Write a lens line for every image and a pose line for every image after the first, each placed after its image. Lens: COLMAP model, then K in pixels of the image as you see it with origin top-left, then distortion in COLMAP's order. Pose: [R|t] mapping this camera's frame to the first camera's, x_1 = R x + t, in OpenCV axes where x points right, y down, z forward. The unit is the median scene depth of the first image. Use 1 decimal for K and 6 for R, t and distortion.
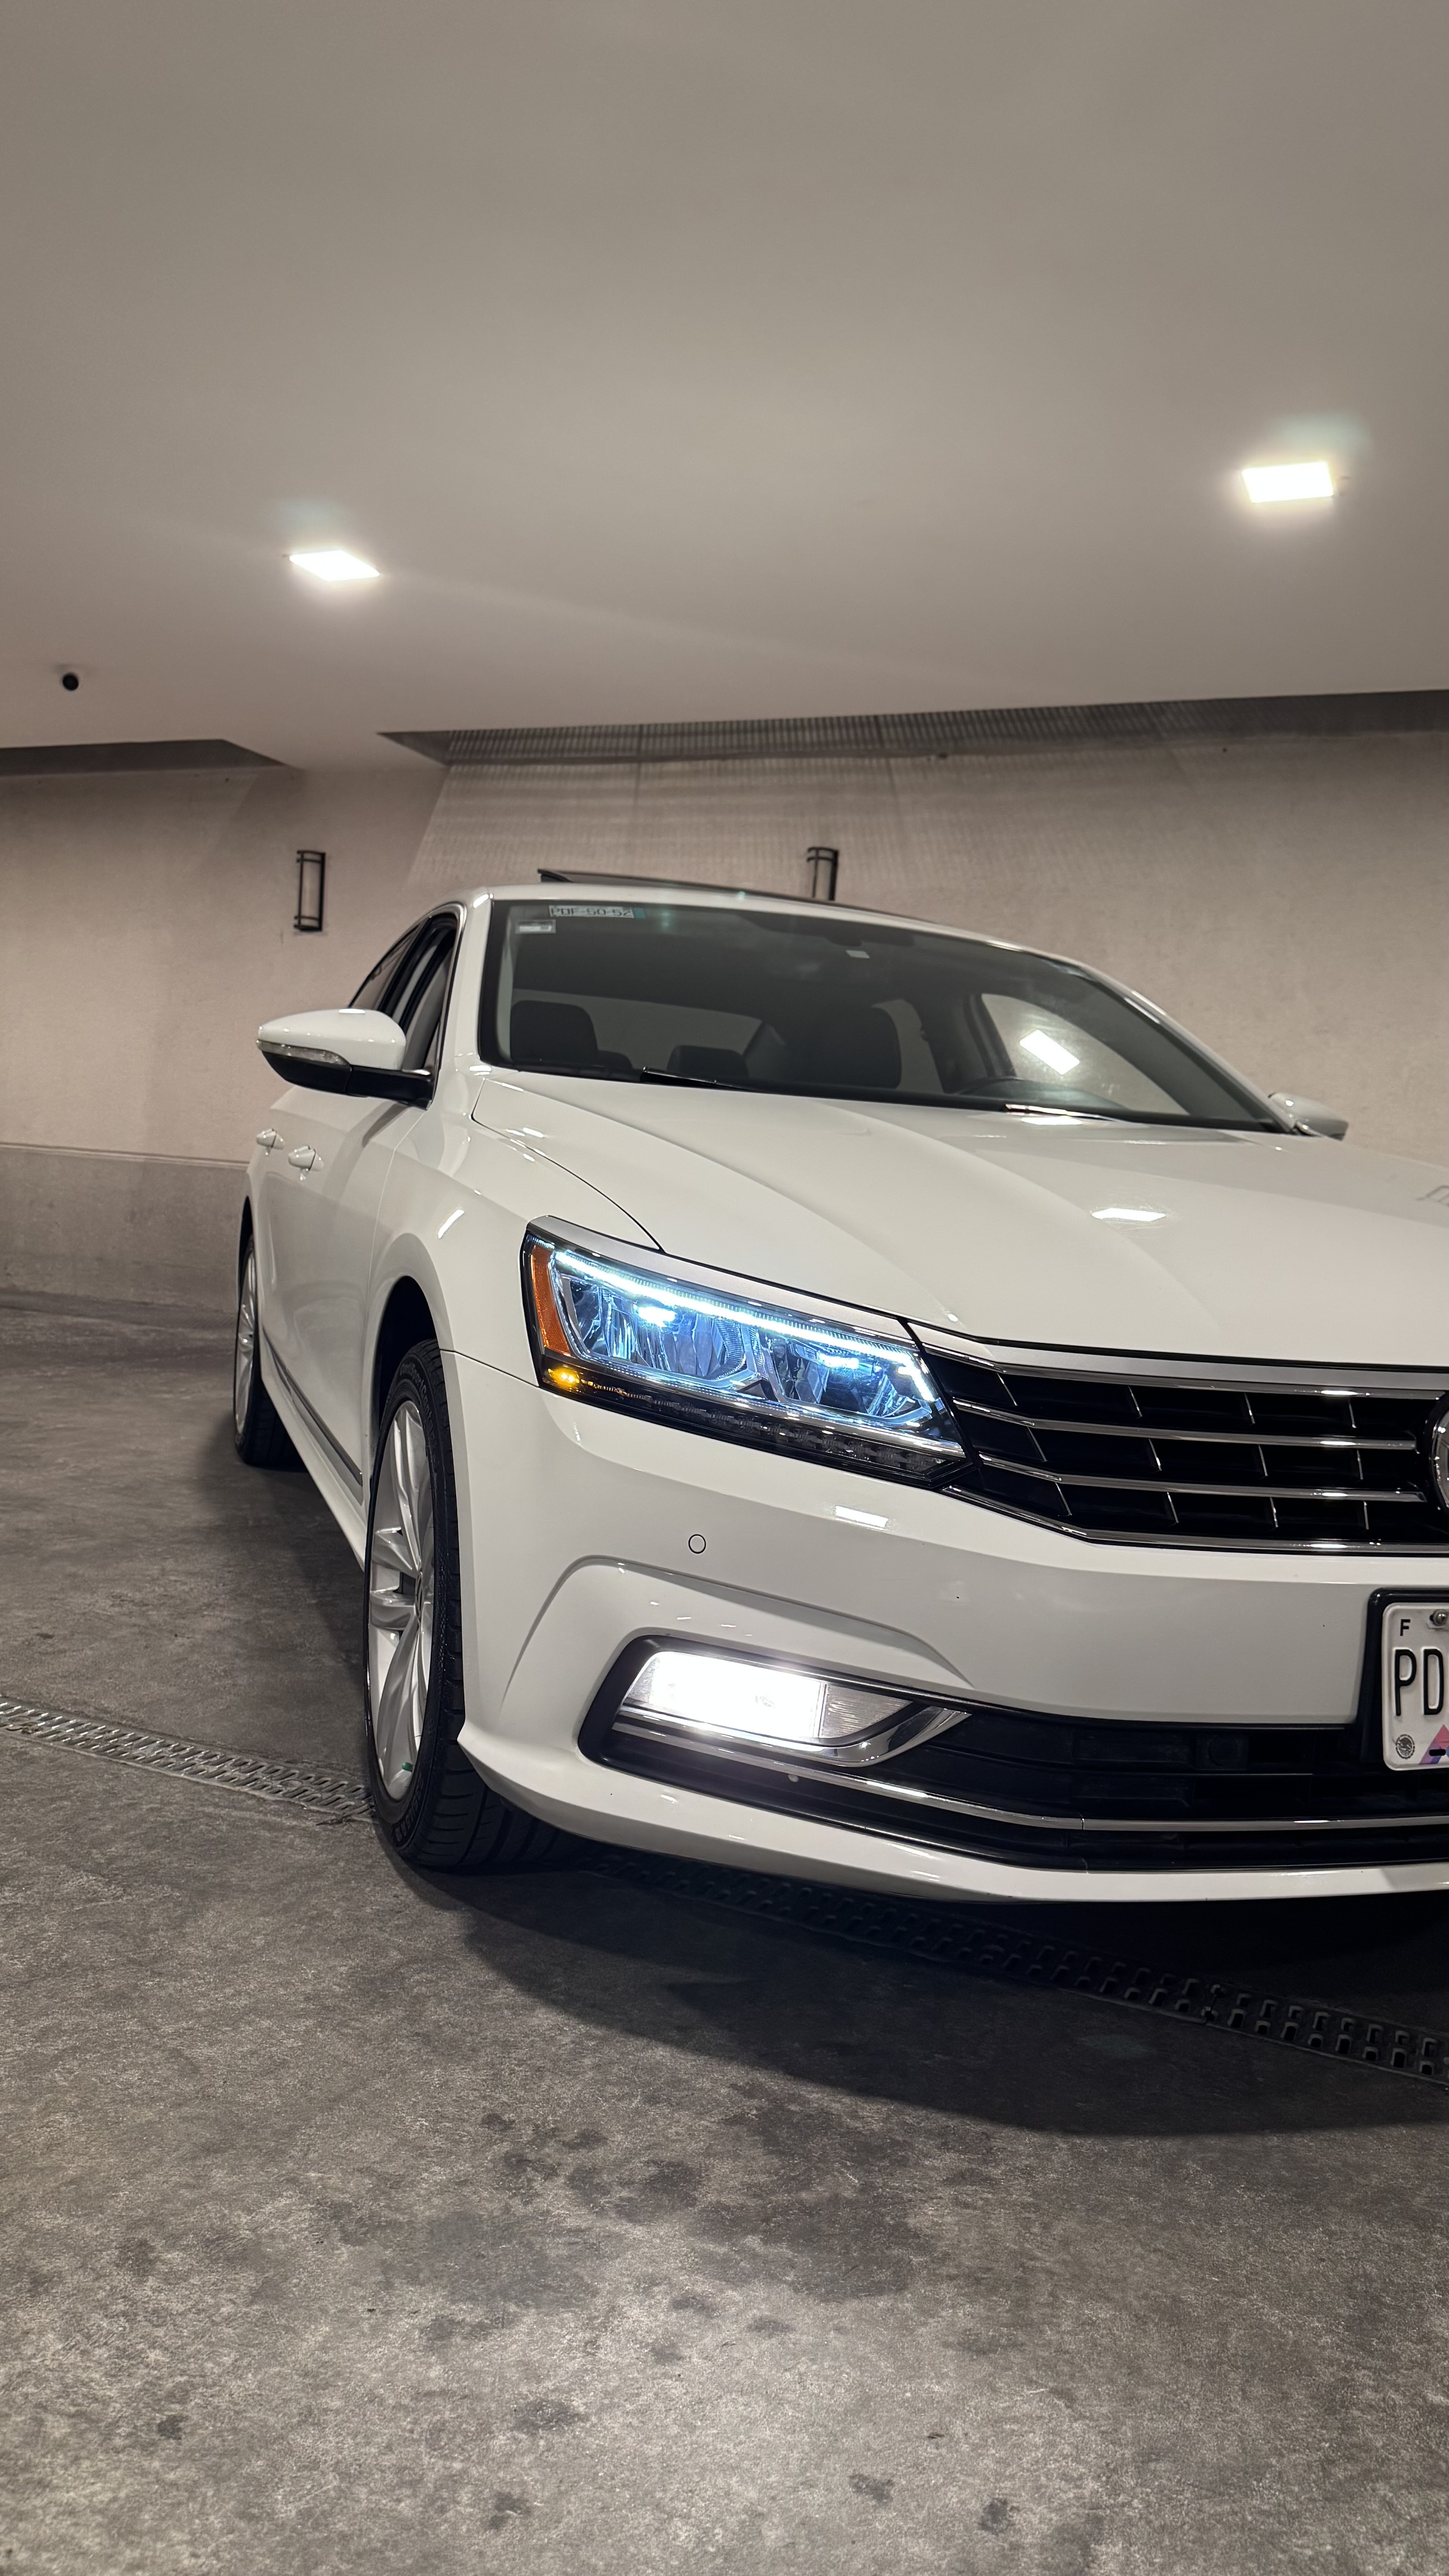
lens RADIAL K [[1822.6, 0, 724.5], [0, 1822.6, 1288.0], [0, 0, 1]] dist [-0.007619, -0.002617]
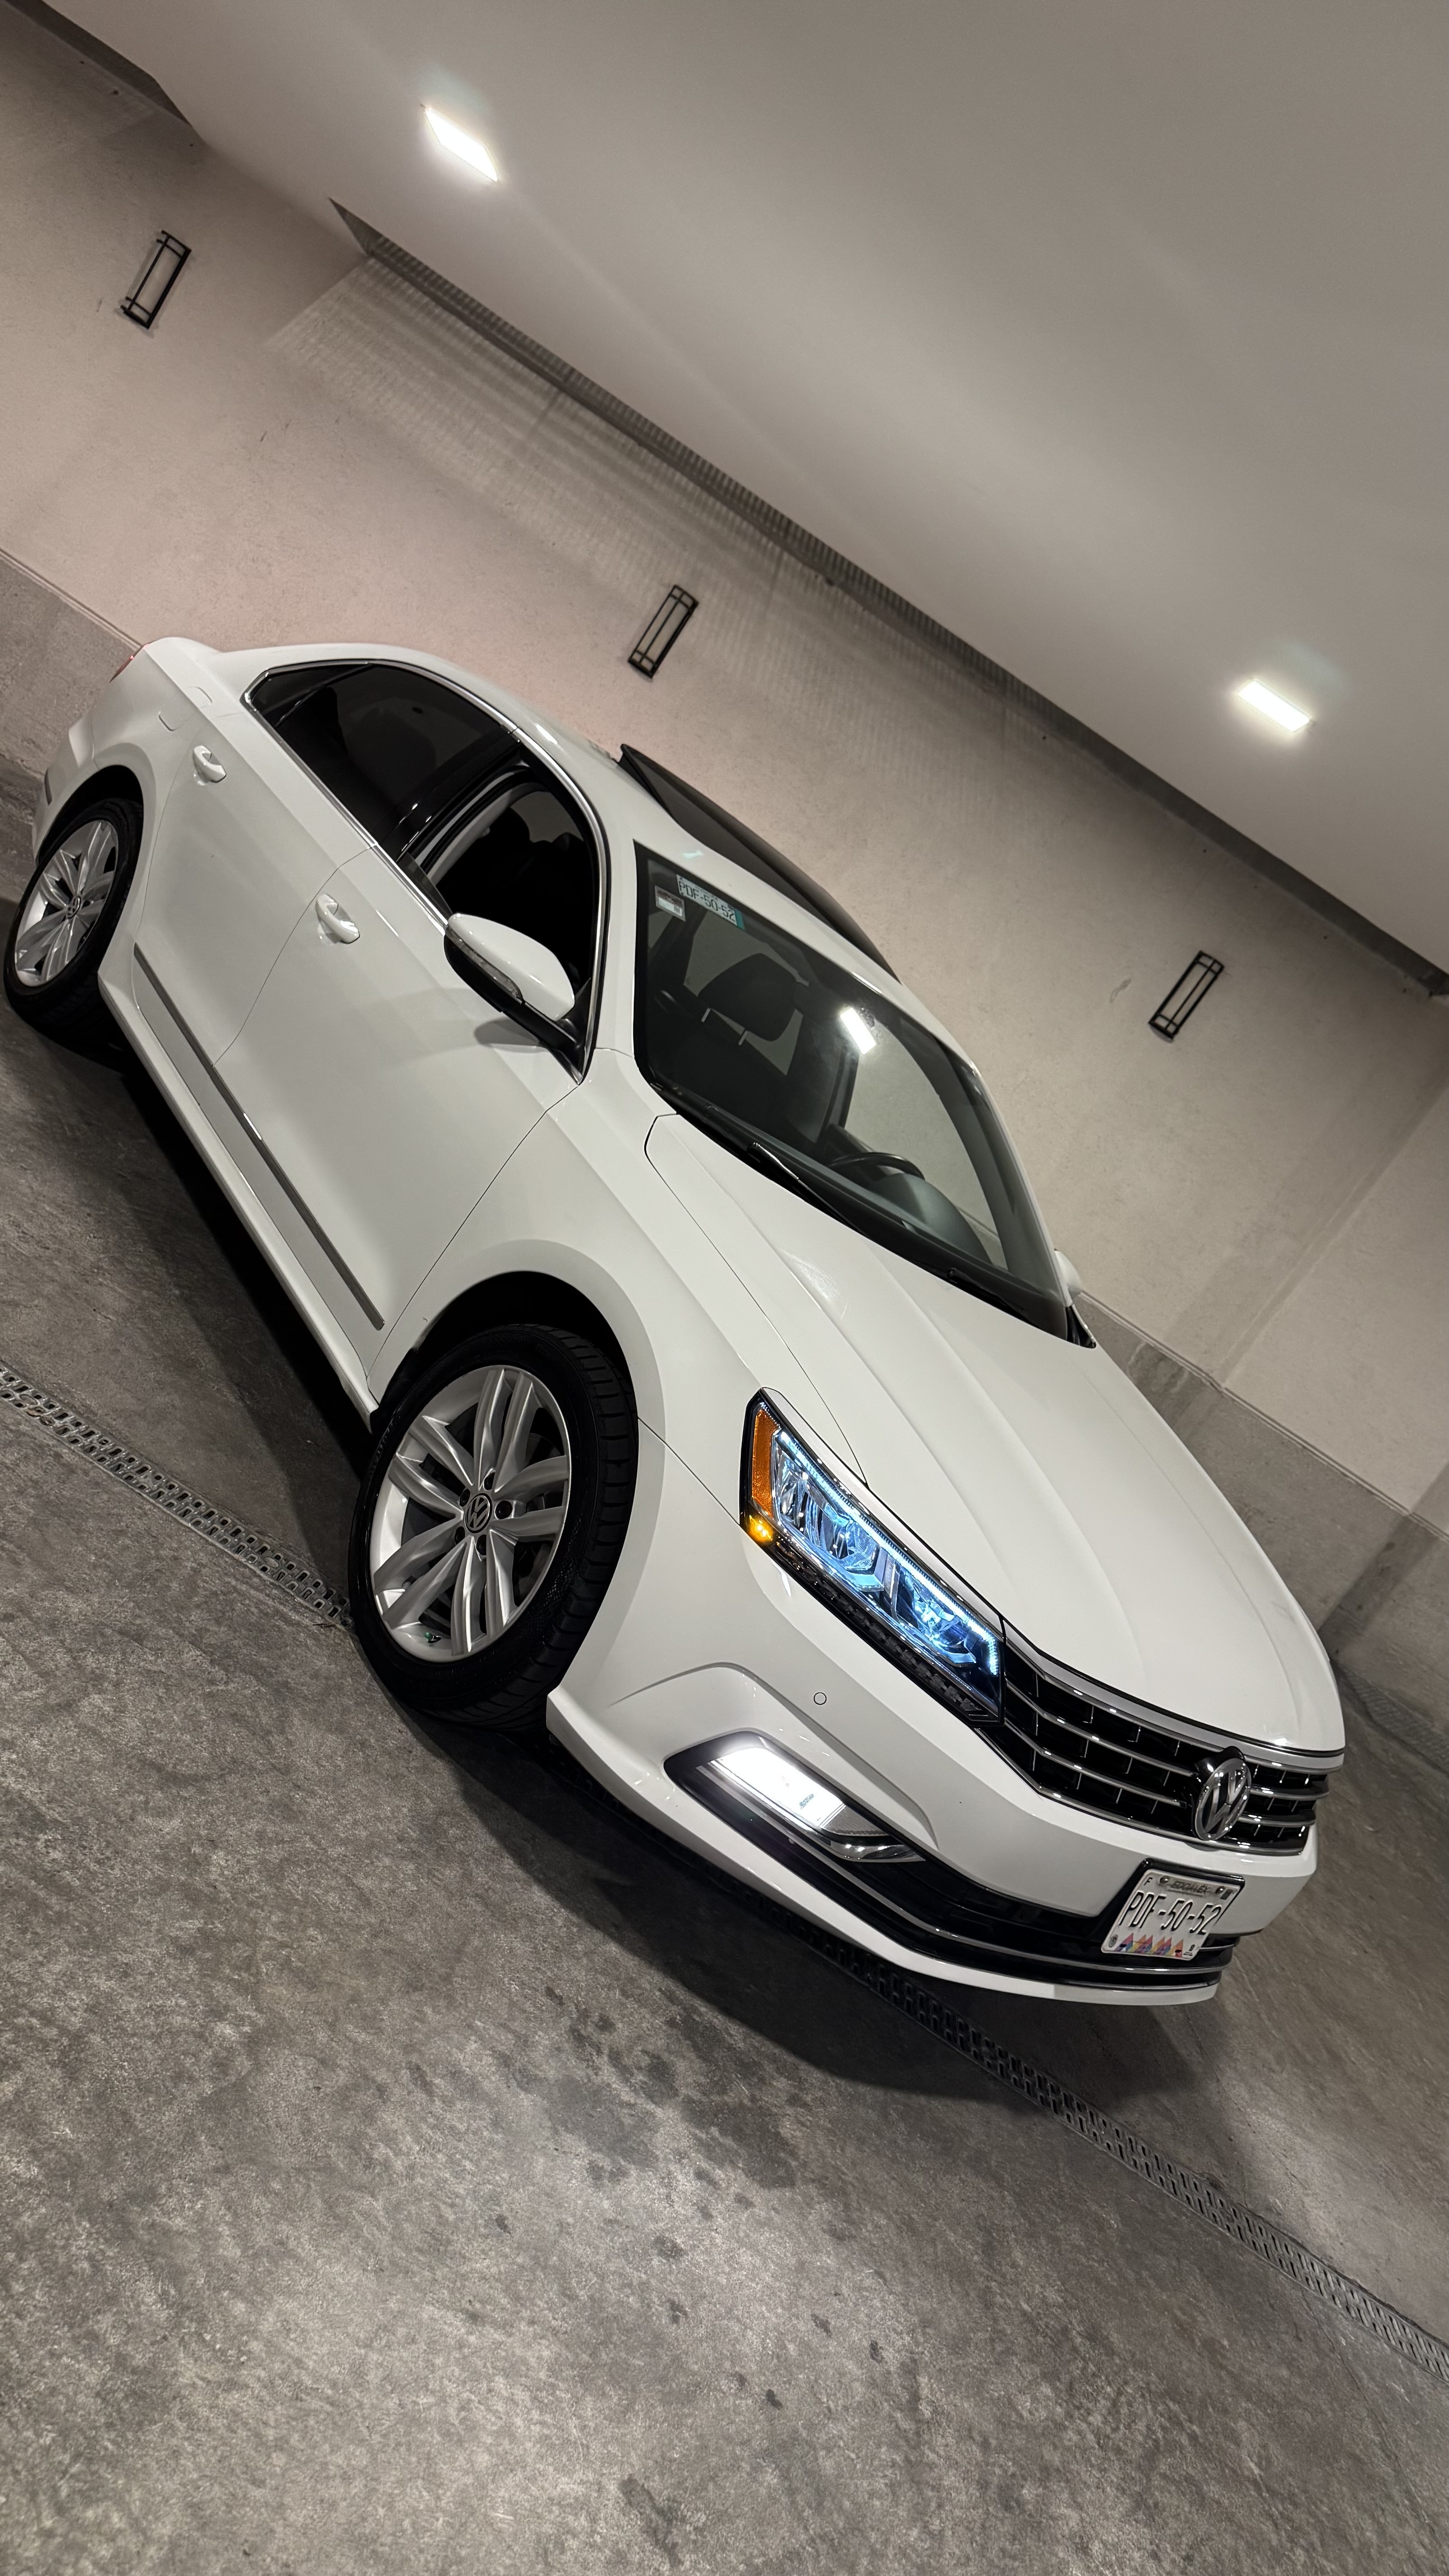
lens RADIAL K [[1821.0, 0, 676.5], [0, 1821.0, 1288.1], [0, 0, 1]] dist [0.036183, -0.083118]
pose [[0.835865, 0.391583, 0.384698, -0.843088], [-0.481865, 0.859096, 0.172515, -0.359939], [-0.262938, -0.329572, 0.906778, -0.221131]]
